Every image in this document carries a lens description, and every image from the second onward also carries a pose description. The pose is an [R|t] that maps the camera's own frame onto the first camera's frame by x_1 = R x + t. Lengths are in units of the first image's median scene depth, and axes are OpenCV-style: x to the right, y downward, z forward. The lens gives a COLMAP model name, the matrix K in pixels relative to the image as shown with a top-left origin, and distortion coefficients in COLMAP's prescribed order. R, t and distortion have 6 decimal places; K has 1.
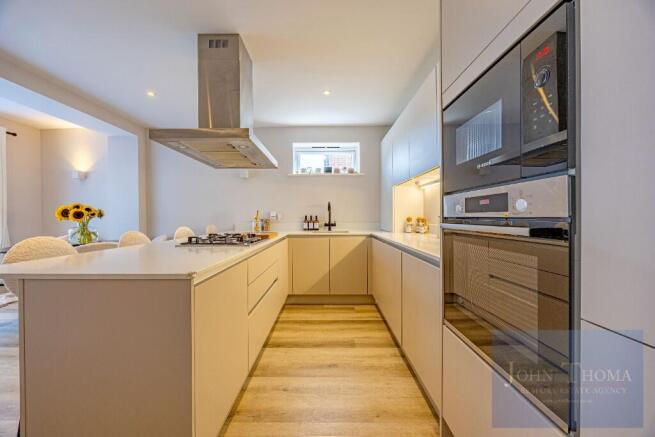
lens RADIAL K [[248.9, 0, 326.4], [0, 248.9, 217.5], [0, 0, 1]] dist [-0.001261, -0.000044]
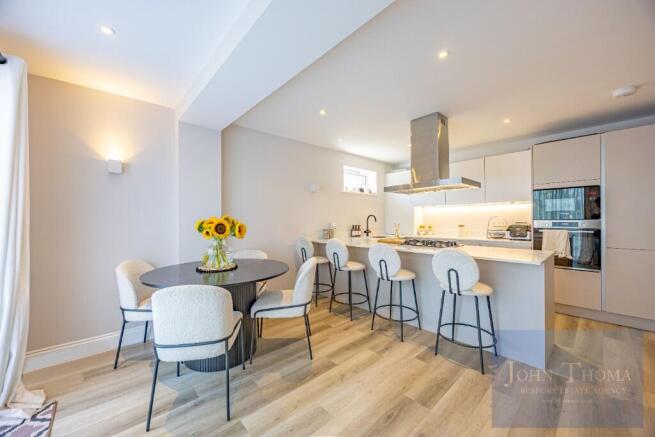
lens RADIAL K [[248.9, 0, 328.5], [0, 248.9, 216.9], [0, 0, 1]] dist [-0.001261, -0.000044]
pose [[0.733052, 0.003408, 0.680164, -1.016398], [0.007062, 0.999895, -0.012622, -0.034054], [-0.680136, 0.014056, 0.732952, 0.163560]]
